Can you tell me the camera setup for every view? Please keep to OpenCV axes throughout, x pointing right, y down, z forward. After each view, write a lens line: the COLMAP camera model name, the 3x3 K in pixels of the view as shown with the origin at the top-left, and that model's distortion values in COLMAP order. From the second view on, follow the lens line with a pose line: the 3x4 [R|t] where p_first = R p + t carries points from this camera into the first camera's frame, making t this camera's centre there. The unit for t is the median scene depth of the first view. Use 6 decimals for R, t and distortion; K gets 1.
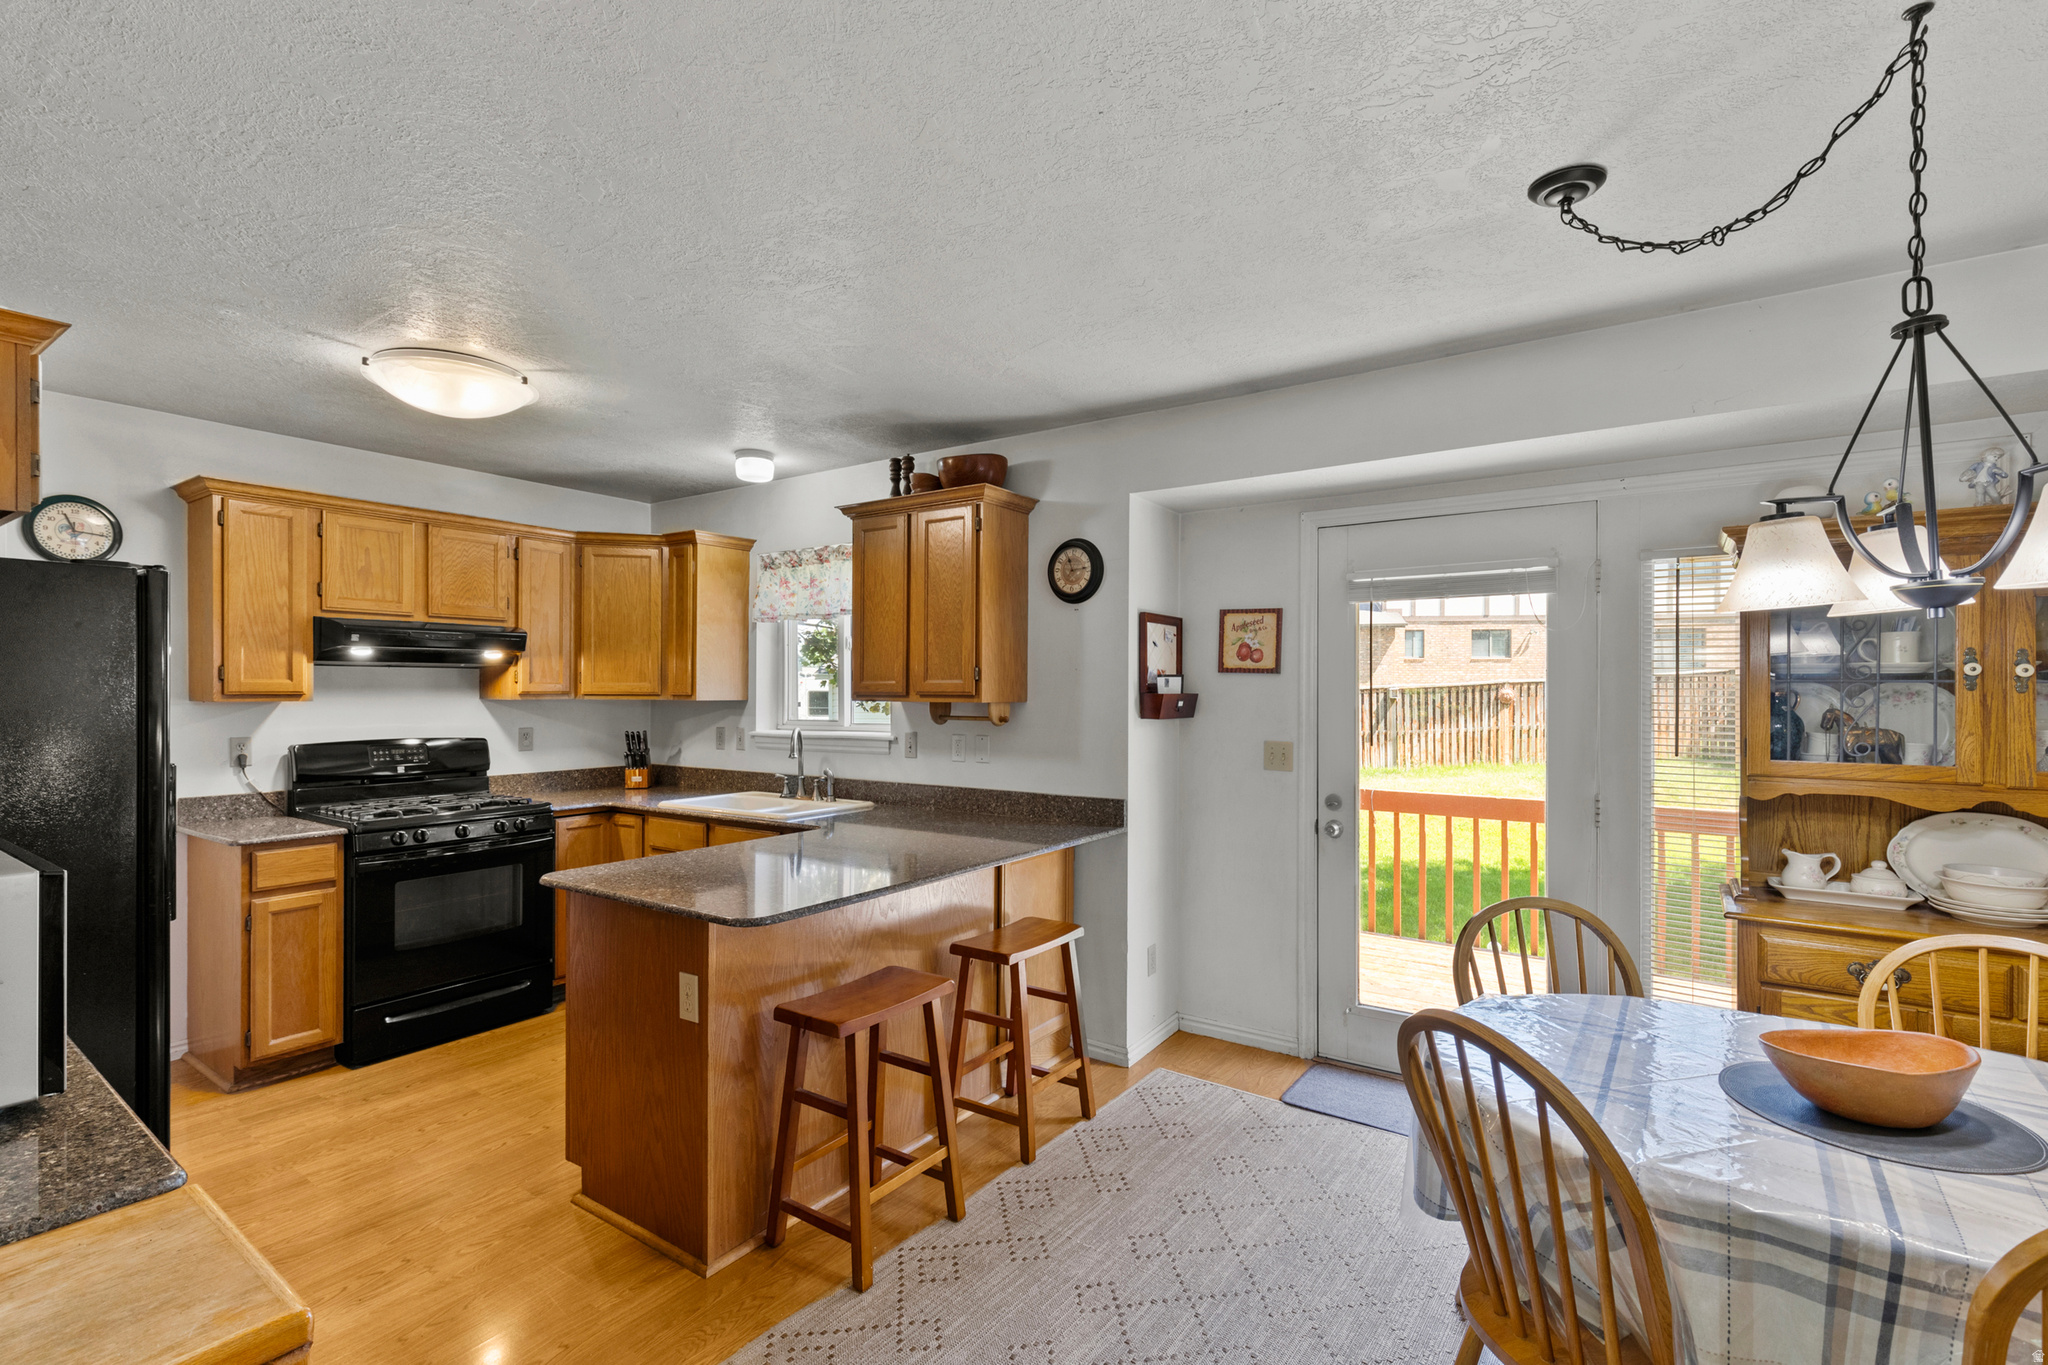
lens RADIAL K [[928.1, 0, 1035.4], [0, 928.1, 683.8], [0, 0, 1]] dist [0.001370, 0.000193]
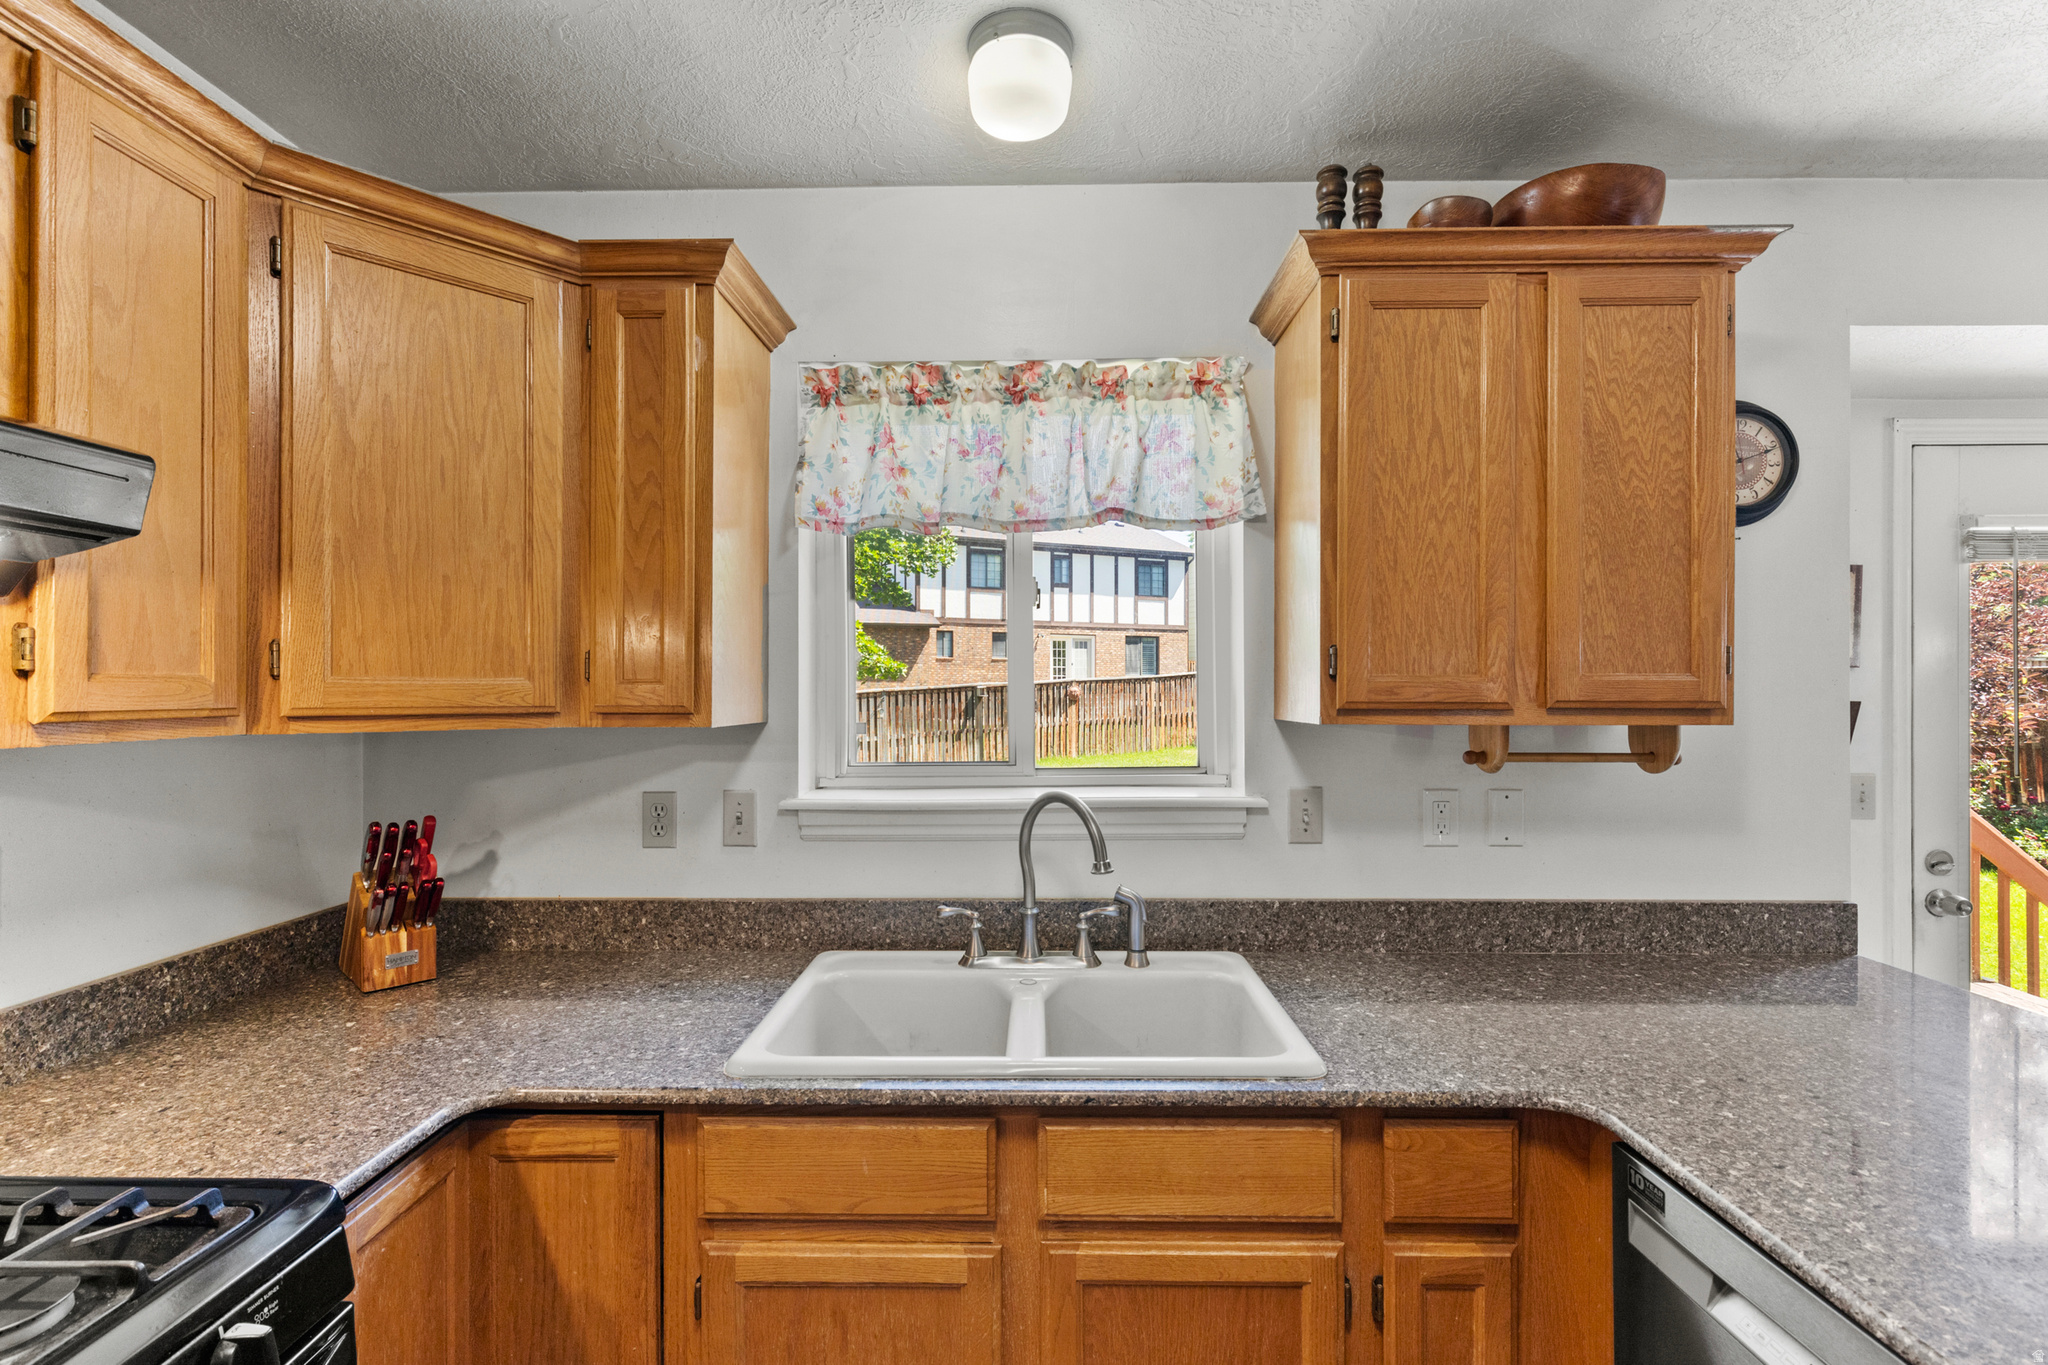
lens RADIAL K [[899.9, 0, 1027.8], [0, 899.9, 688.2], [0, 0, 1]] dist [0.001057, -0.000063]
pose [[0.838477, -0.002779, 0.544930, -0.487393], [-0.001056, 0.999977, 0.006724, 0.000165], [-0.544936, -0.006213, 0.838455, 0.697010]]
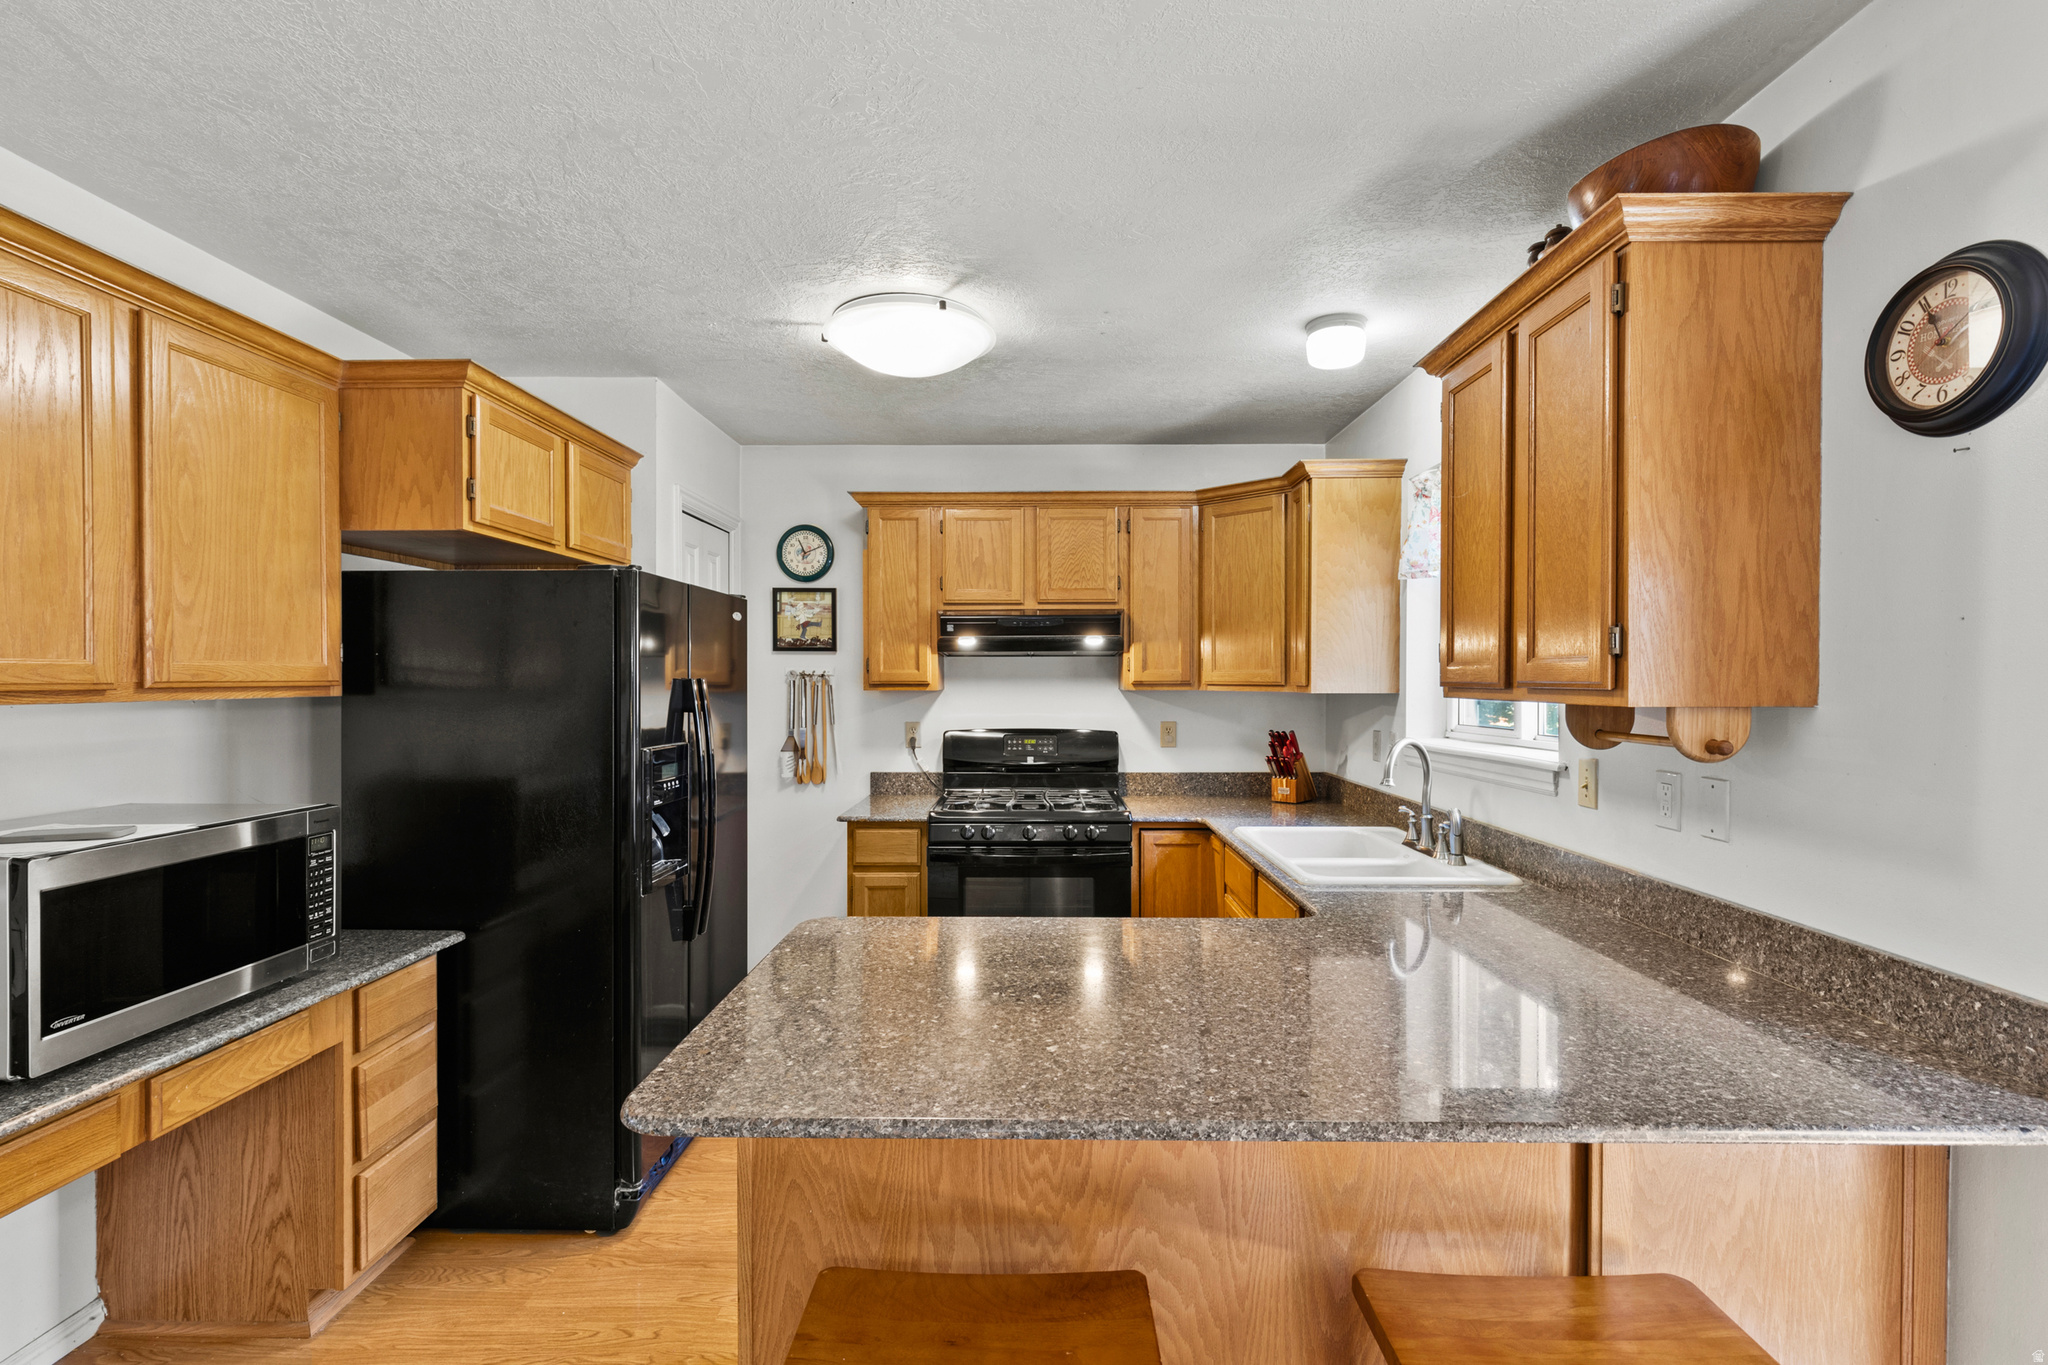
lens RADIAL K [[917.2, 0, 1012.0], [0, 917.2, 685.9], [0, 0, 1]] dist [0.001050, -0.000139]
pose [[0.542390, 0.004712, -0.840114, 0.123820], [0.008104, 0.999908, 0.010840, 0.002610], [0.840088, -0.012688, 0.542302, 0.442394]]
